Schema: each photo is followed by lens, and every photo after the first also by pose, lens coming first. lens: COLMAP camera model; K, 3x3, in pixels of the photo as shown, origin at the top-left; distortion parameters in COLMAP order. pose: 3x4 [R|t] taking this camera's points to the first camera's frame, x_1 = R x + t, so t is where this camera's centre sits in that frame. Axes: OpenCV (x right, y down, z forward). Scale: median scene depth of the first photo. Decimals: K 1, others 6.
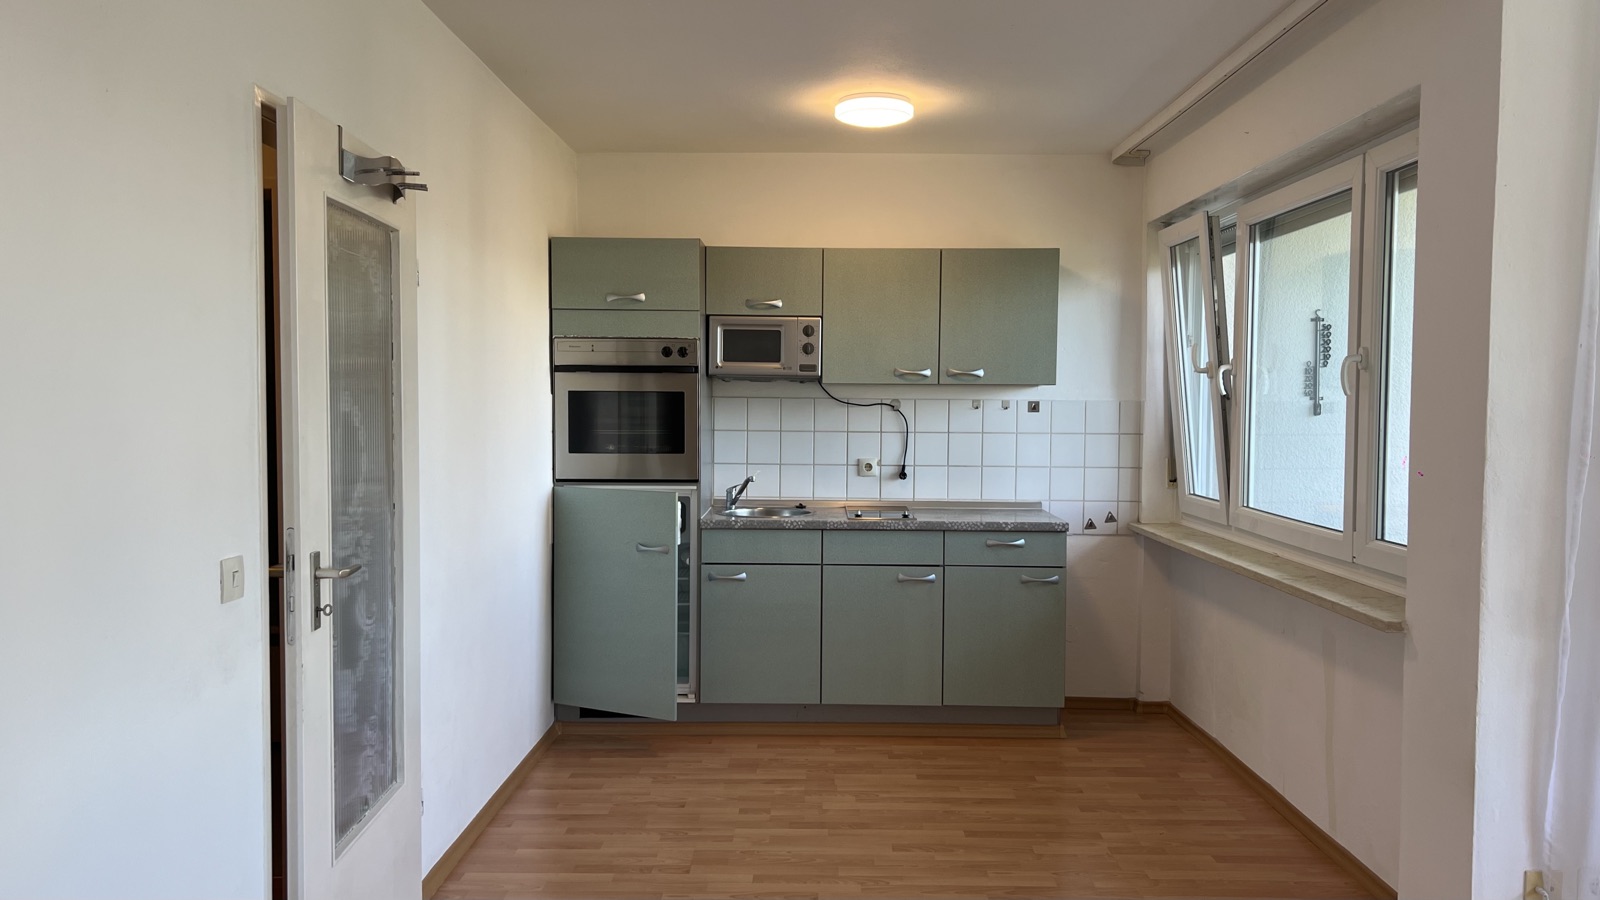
lens RADIAL K [[1211.8, 0, 792.1], [0, 1211.8, 450.4], [0, 0, 1]] dist [0.046508, -0.037170]
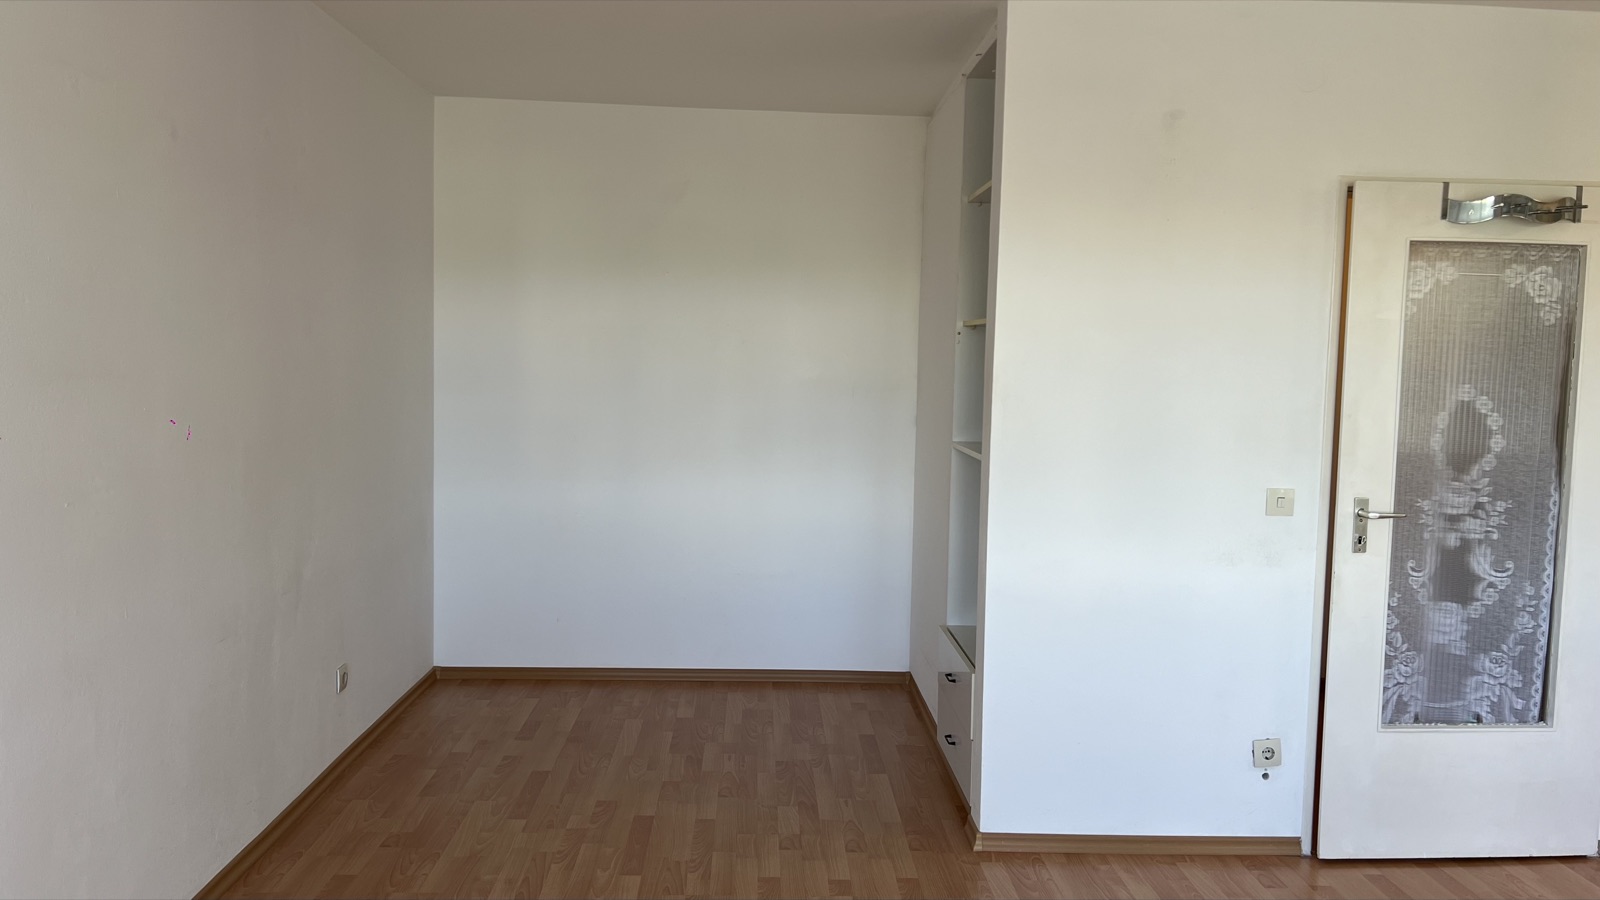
lens RADIAL K [[1211.8, 0, 795.4], [0, 1211.8, 458.6], [0, 0, 1]] dist [0.046508, -0.037170]
pose [[0.018870, 0.087325, -0.996001, 0.507914], [-0.058909, 0.994545, 0.086081, -0.022953], [0.998085, 0.057050, 0.023912, 0.158290]]
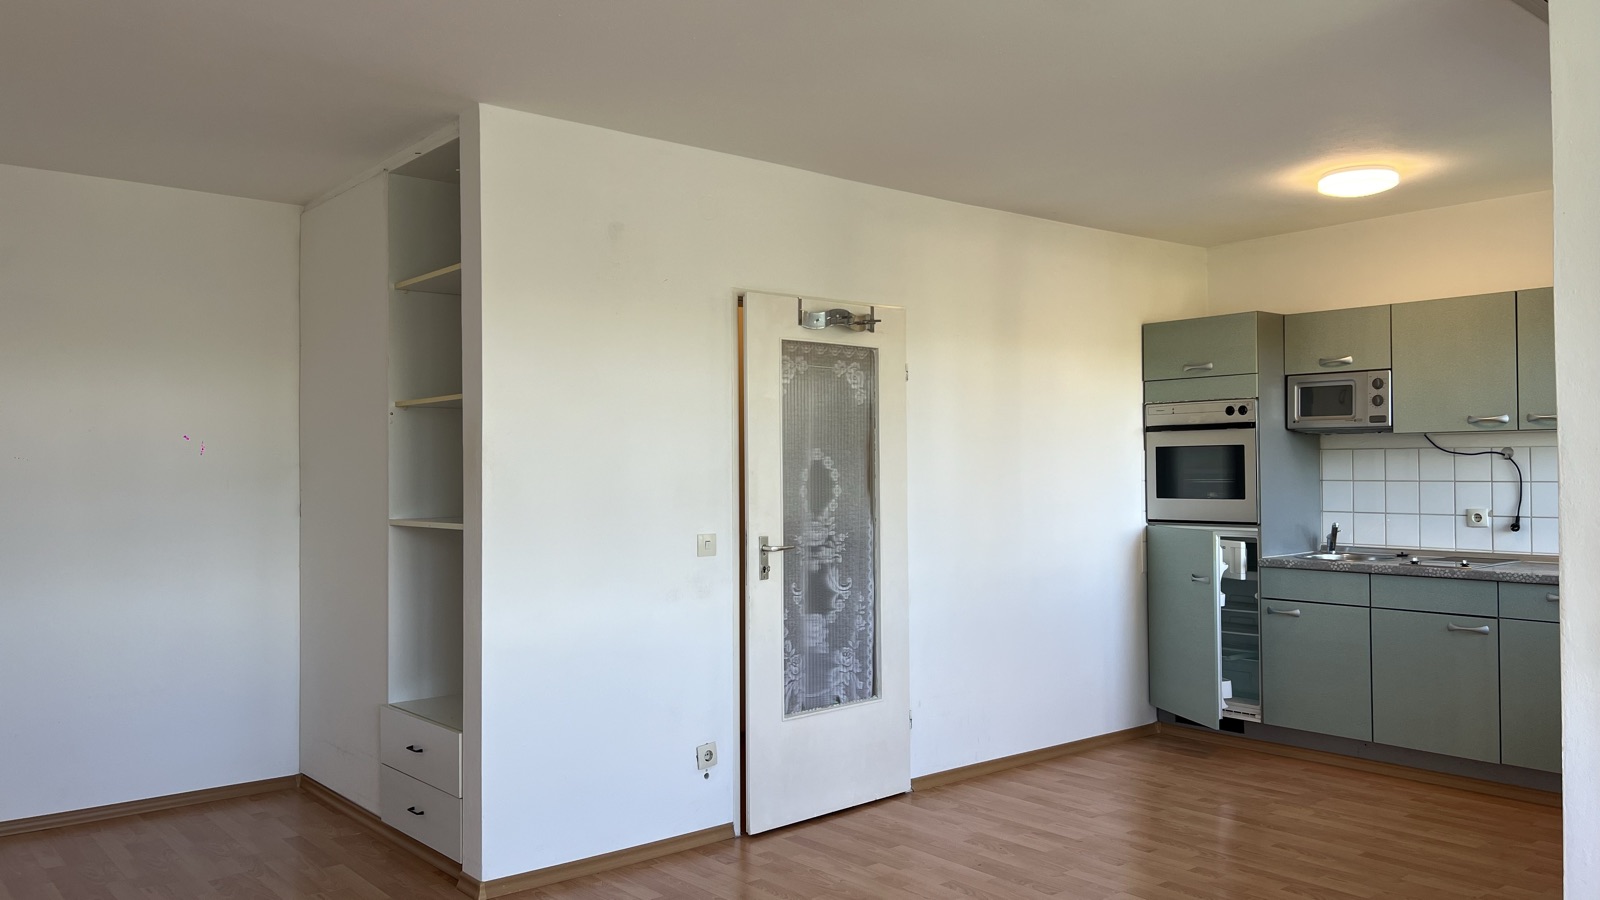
lens RADIAL K [[1211.8, 0, 793.0], [0, 1211.8, 454.1], [0, 0, 1]] dist [0.046508, -0.037170]
pose [[0.640555, -0.021373, -0.767615, 0.516477], [-0.021282, 0.998735, -0.045567, 0.021515], [0.767617, 0.045524, 0.639290, -0.059723]]
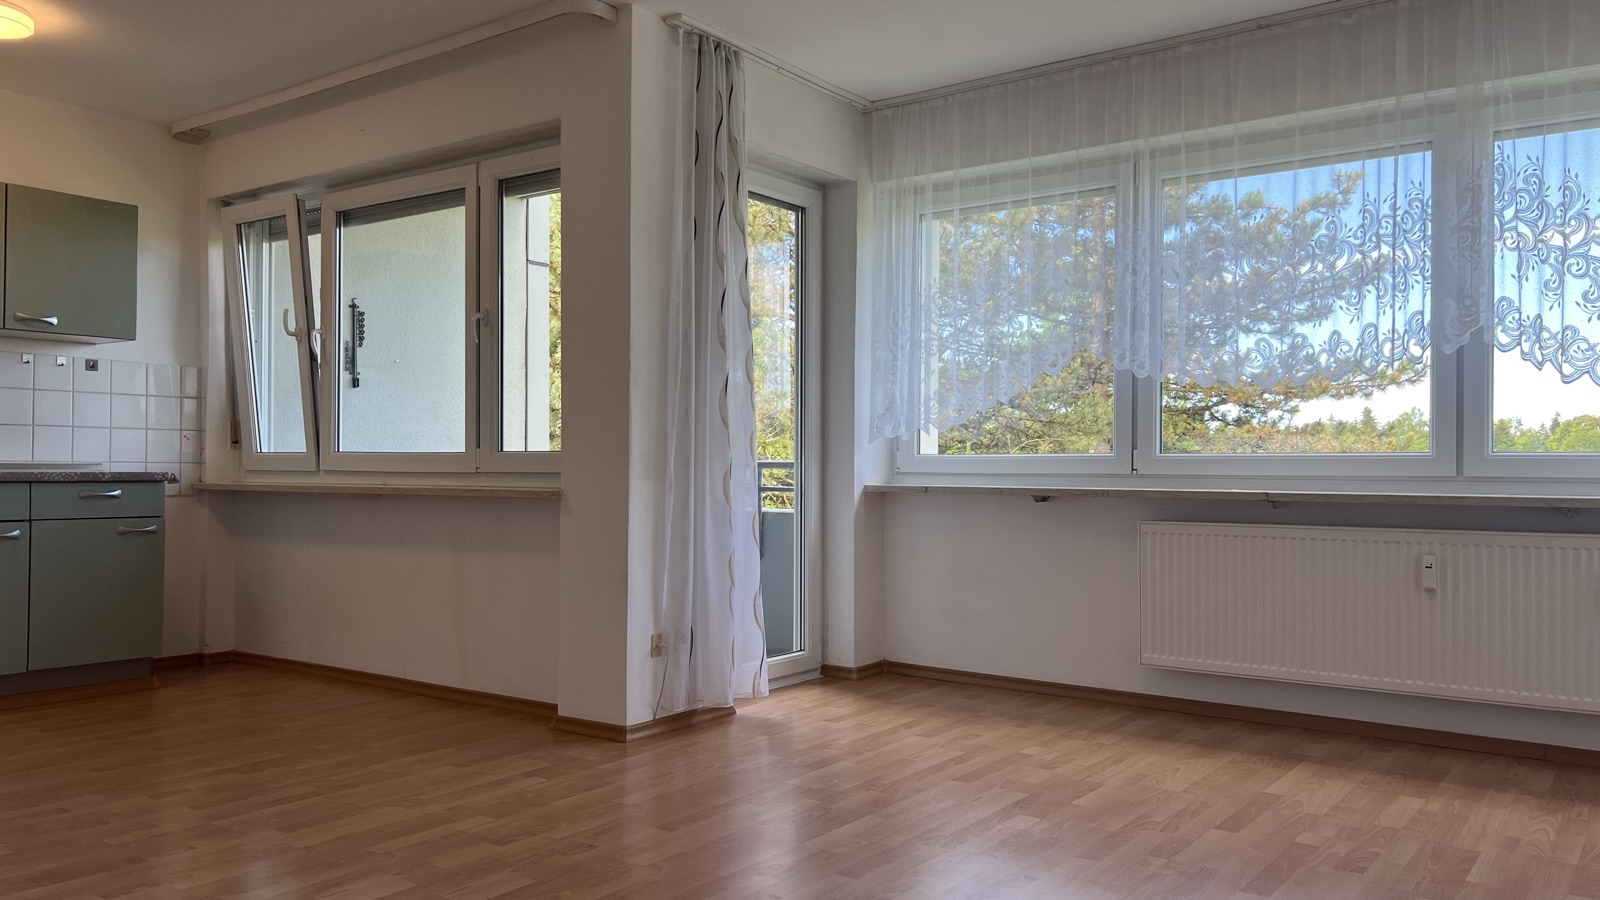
lens RADIAL K [[1211.8, 0, 782.9], [0, 1211.8, 450.5], [0, 0, 1]] dist [0.046508, -0.037170]
pose [[0.577000, 0.013655, 0.816630, -0.308732], [0.034428, 0.998565, -0.041023, 0.100142], [-0.816018, 0.051786, 0.575702, -0.011725]]
